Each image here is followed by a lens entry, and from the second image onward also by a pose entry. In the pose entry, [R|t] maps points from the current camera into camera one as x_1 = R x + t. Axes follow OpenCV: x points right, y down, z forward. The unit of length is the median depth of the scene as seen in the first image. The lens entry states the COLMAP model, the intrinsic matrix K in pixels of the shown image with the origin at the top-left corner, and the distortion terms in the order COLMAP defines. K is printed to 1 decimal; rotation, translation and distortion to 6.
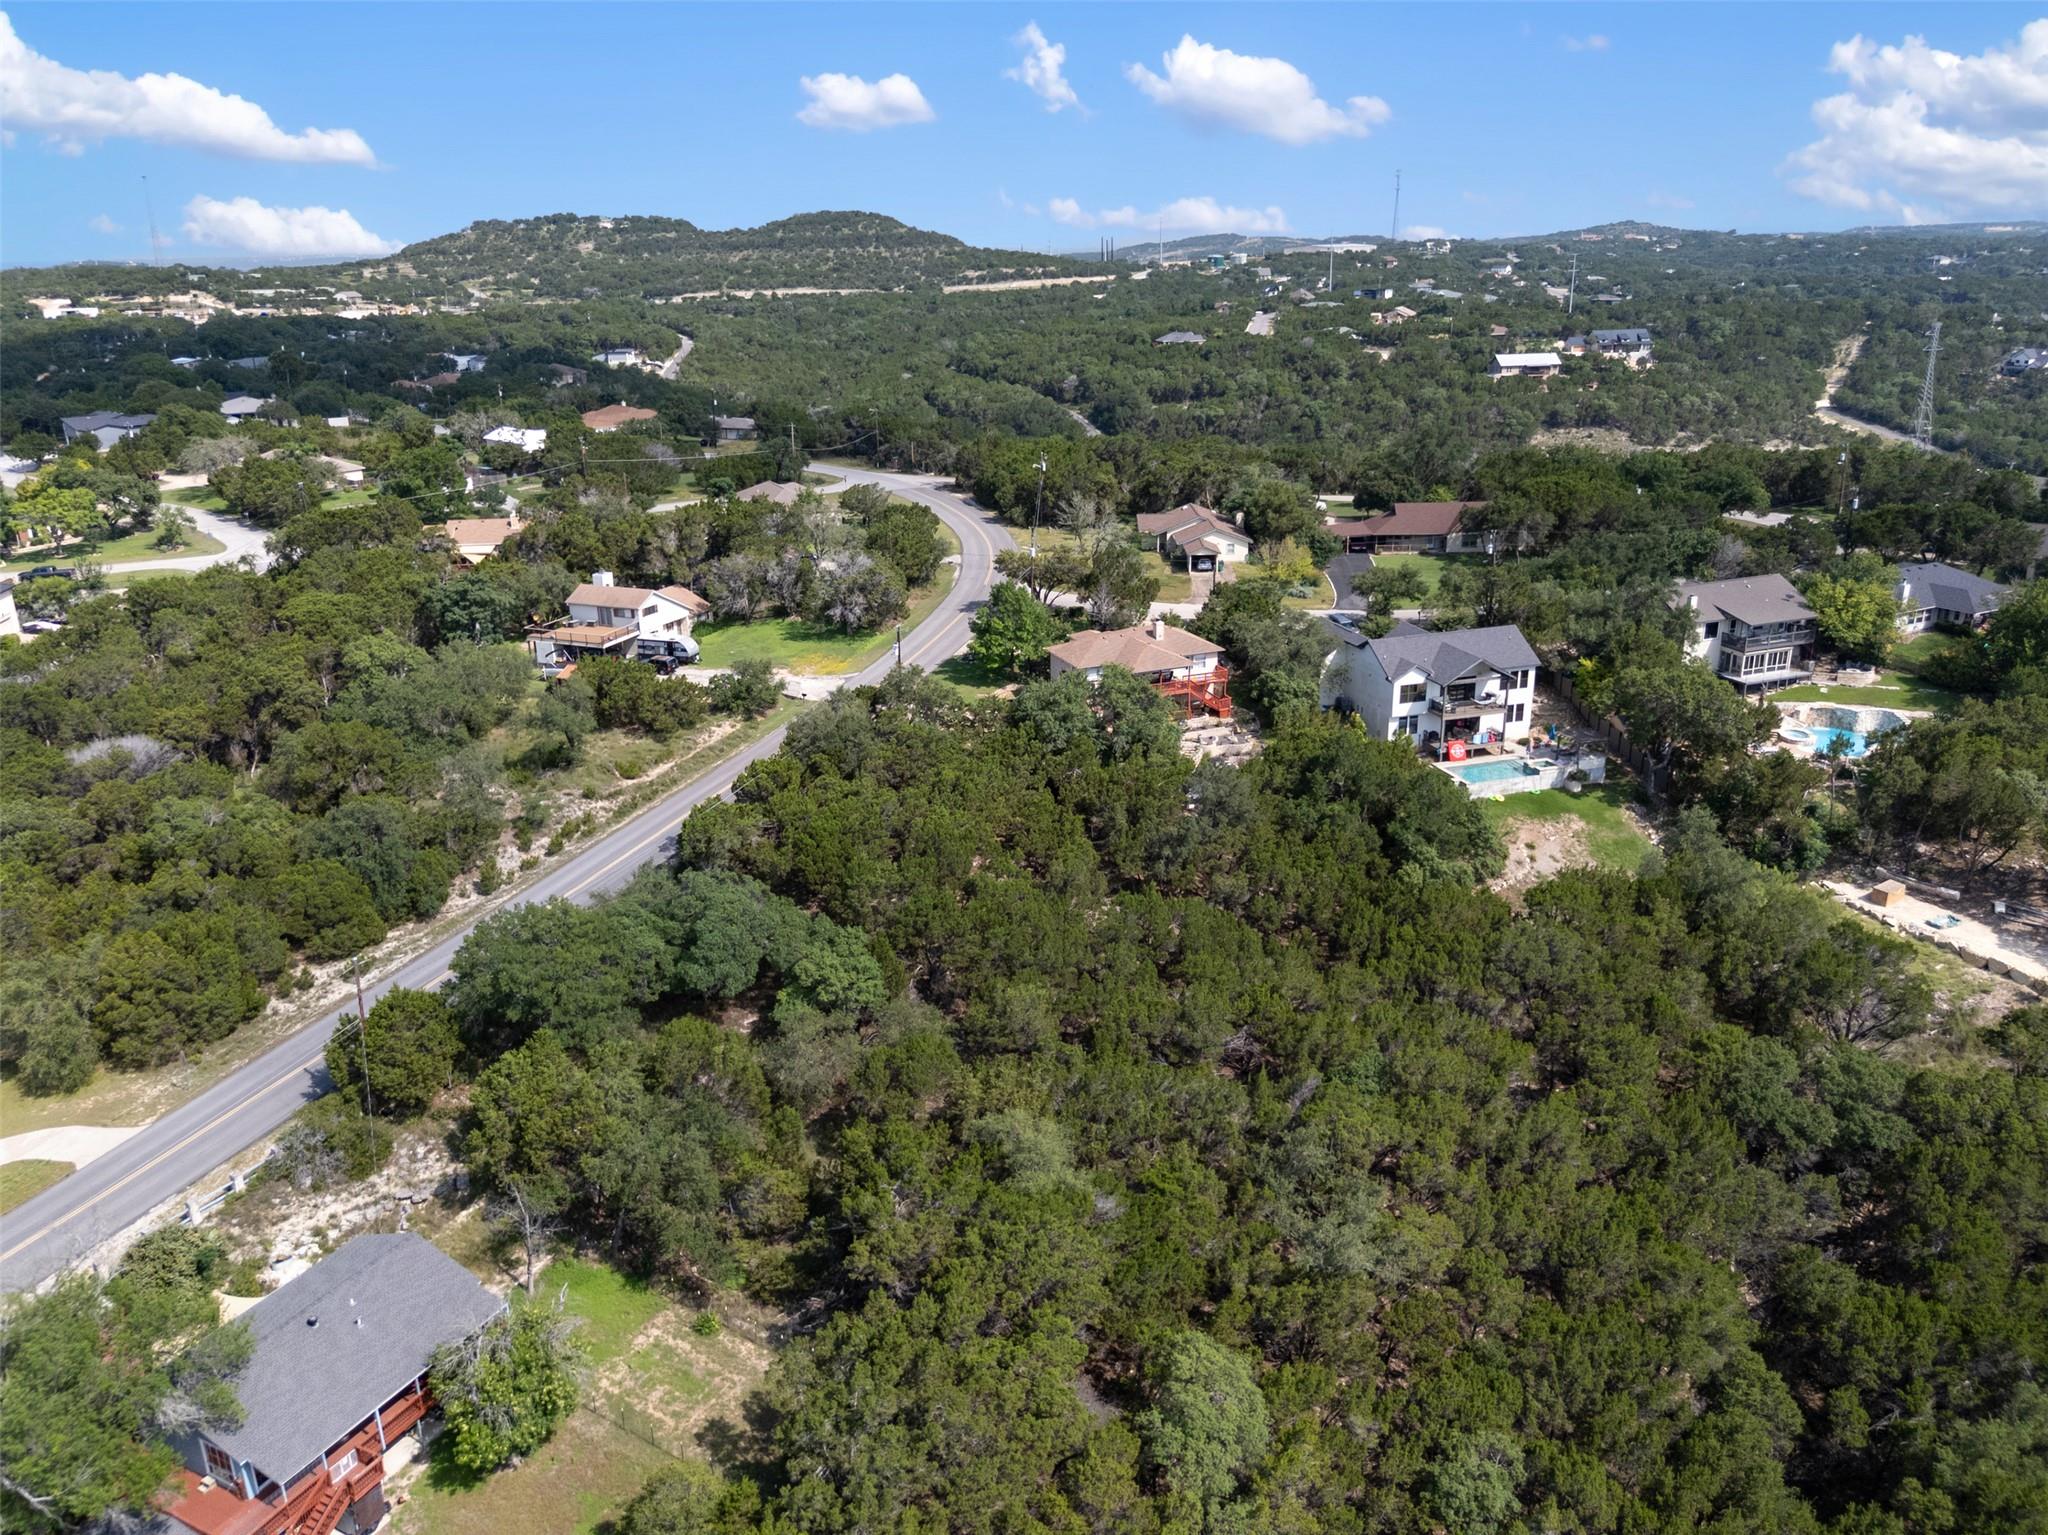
lens RADIAL K [[1511.2, 0, 1025.6], [0, 1511.2, 759.5], [0, 0, 1]] dist [0.068295, -0.068557]
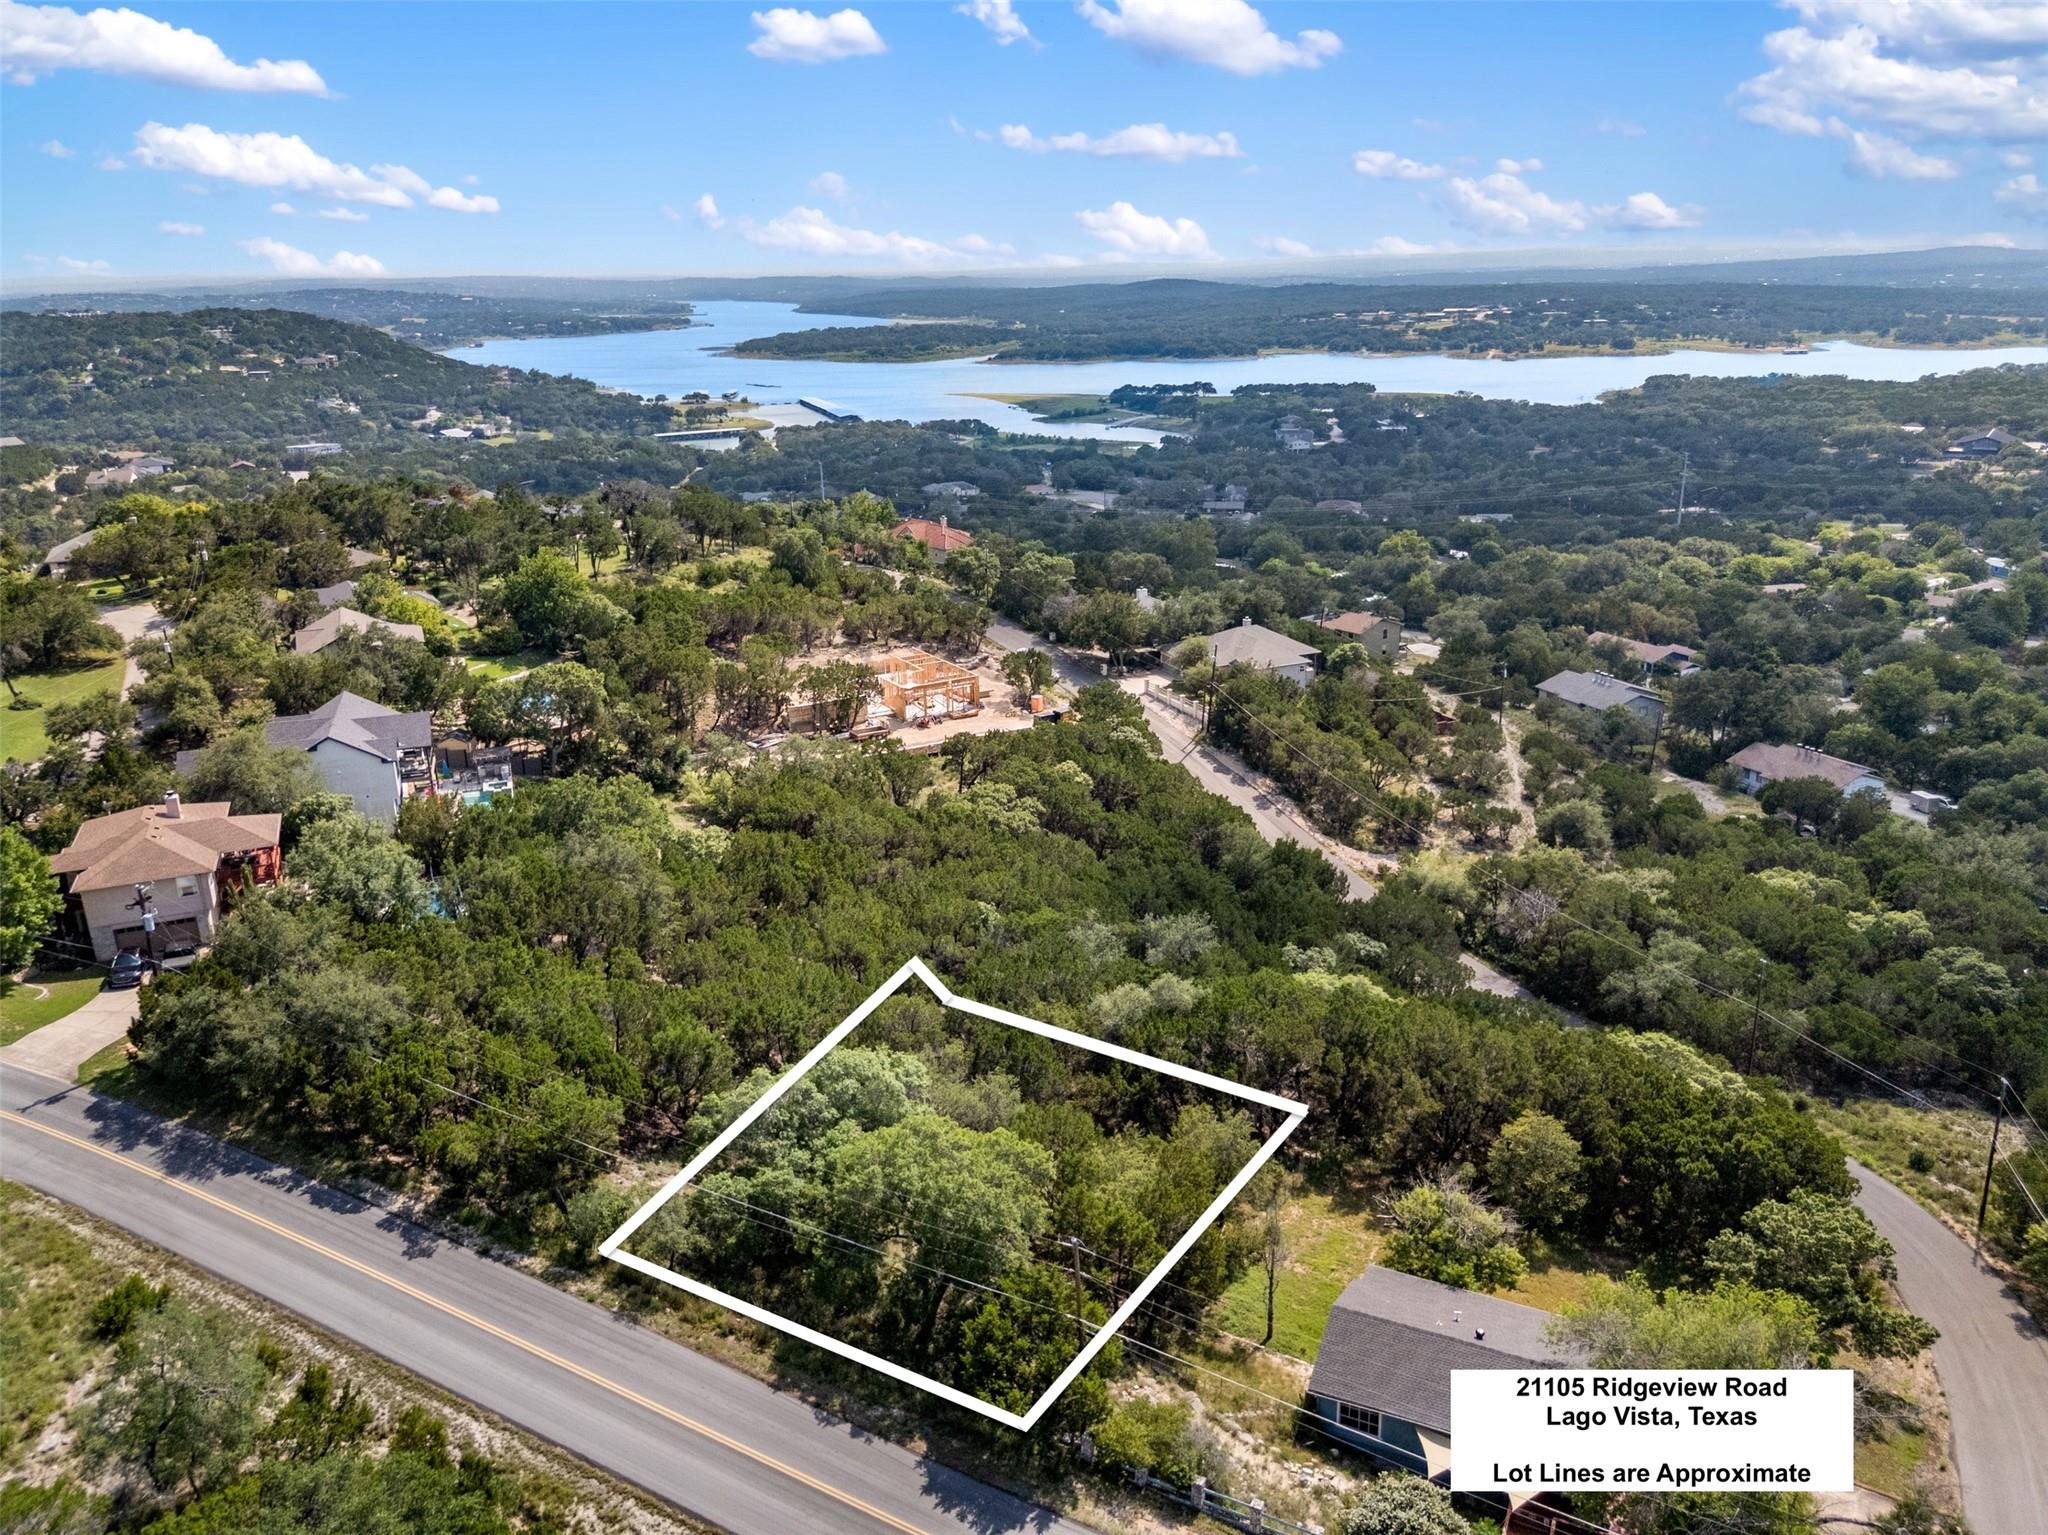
lens RADIAL K [[1516.7, 0, 1024.0], [0, 1516.7, 767.5], [0, 0, 1]] dist [0.051143, -0.045839]
pose [[-0.035164, -0.292095, 0.955743, -0.423643], [0.344635, 0.894127, 0.285944, -0.113964], [-0.938078, 0.339437, 0.069225, 0.355293]]
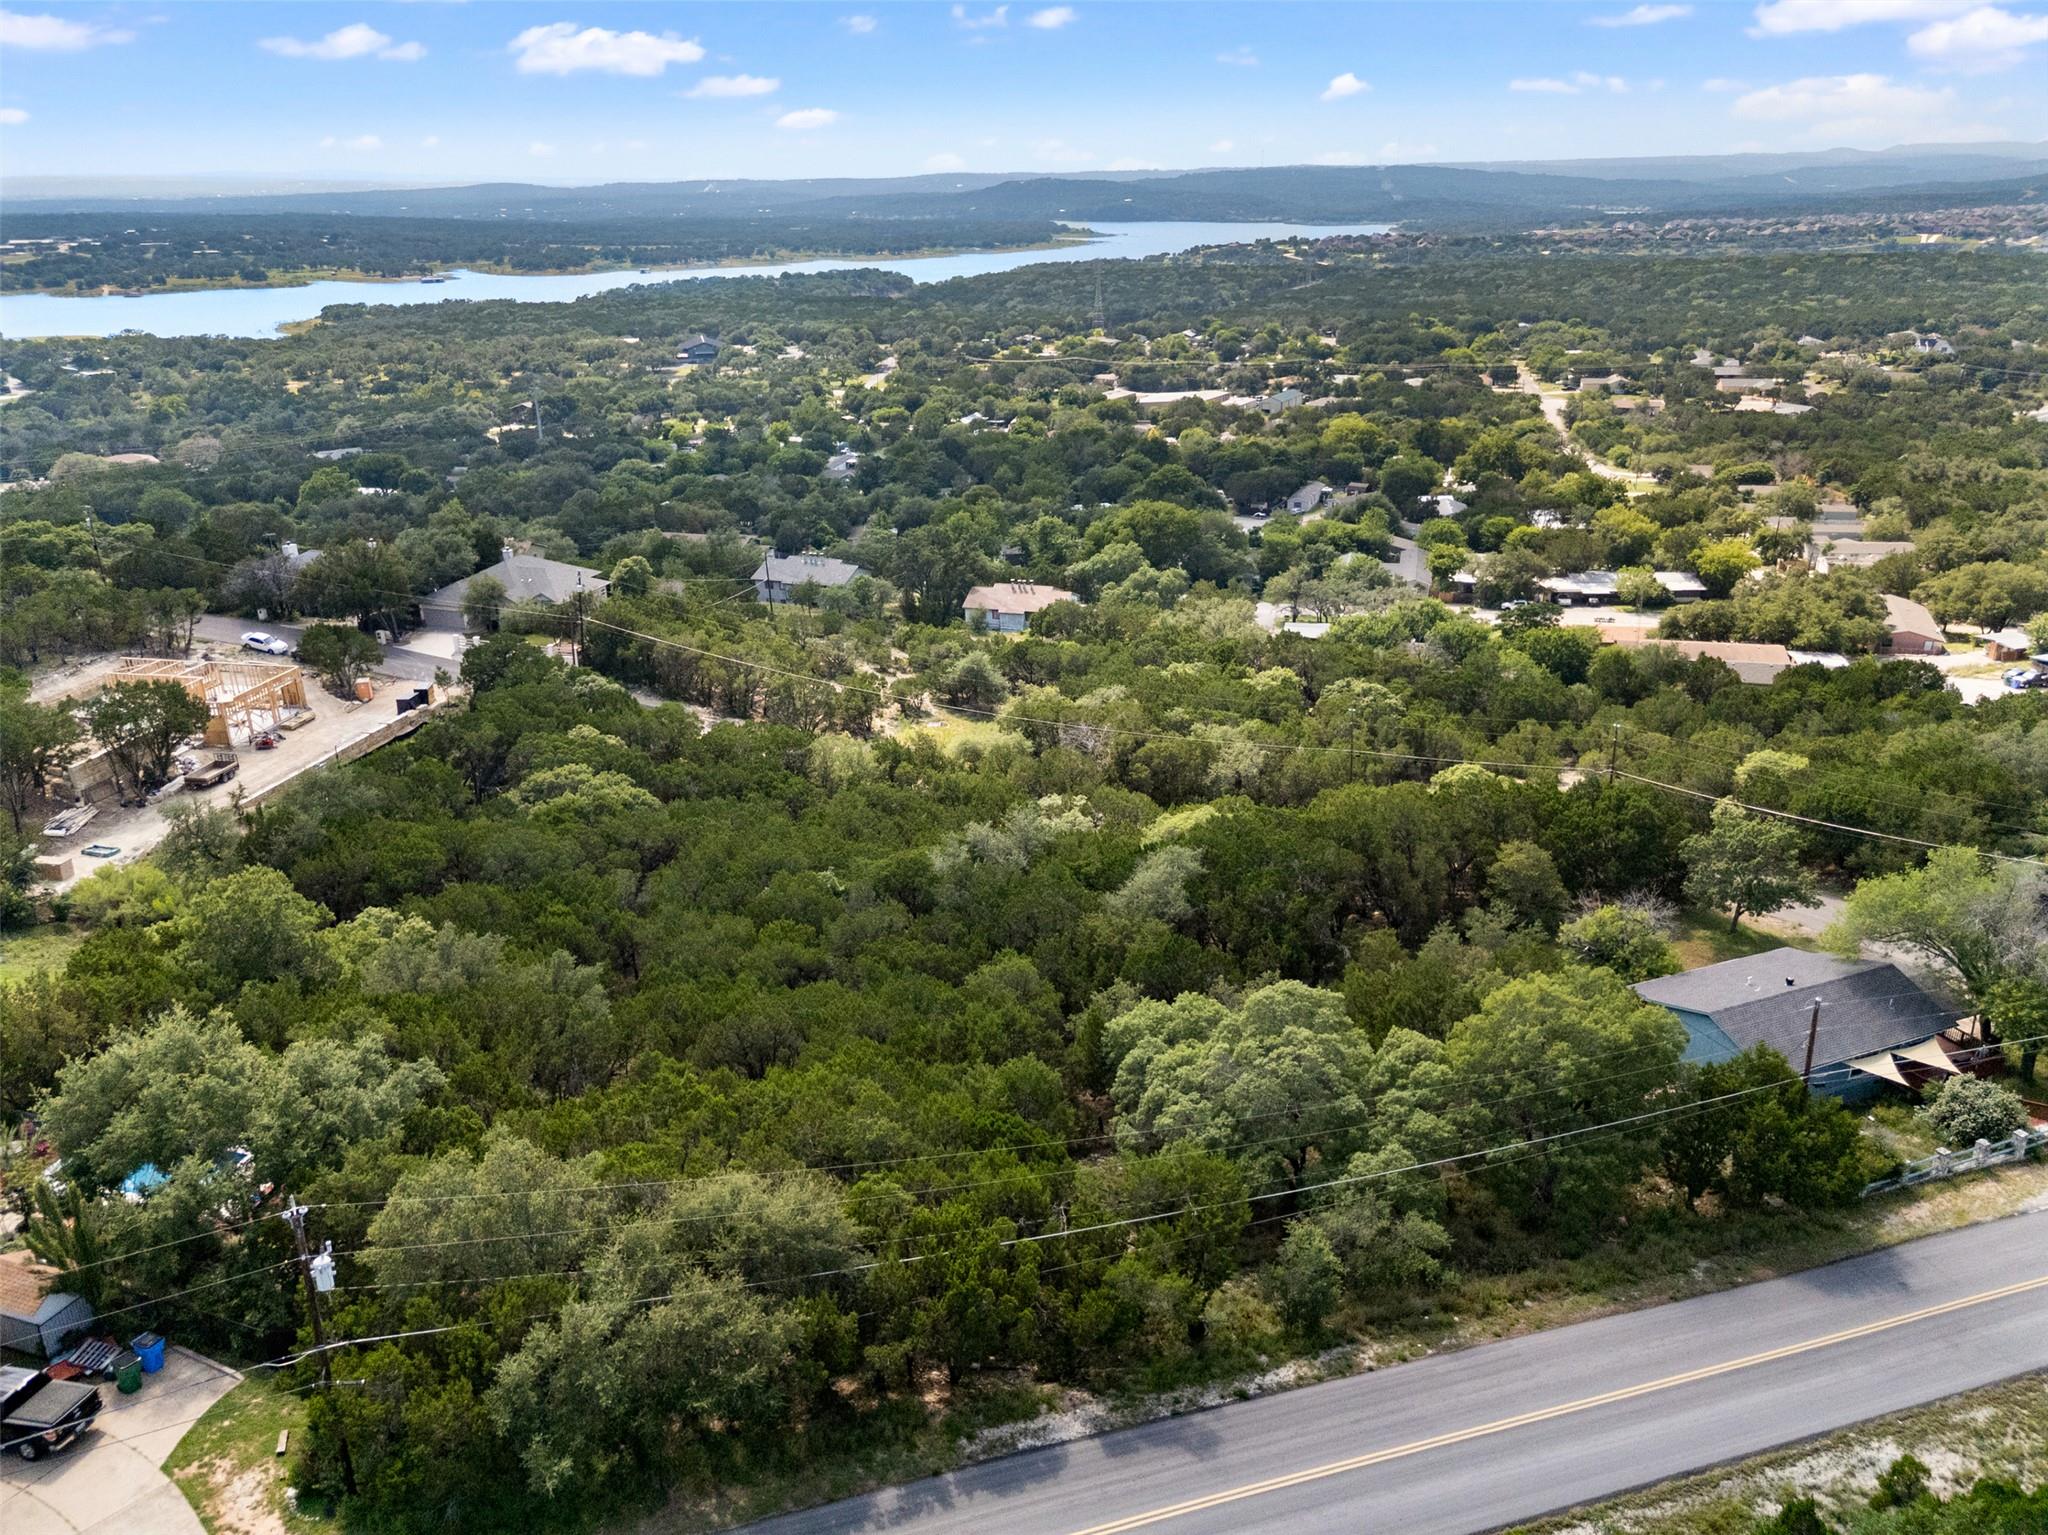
lens RADIAL K [[1511.2, 0, 1025.6], [0, 1511.2, 759.5], [0, 0, 1]] dist [0.068295, -0.068557]
pose [[-0.772059, -0.199872, 0.603304, -0.225305], [0.231437, 0.795668, 0.559776, -0.182606], [-0.591913, 0.571807, -0.568045, 0.625118]]
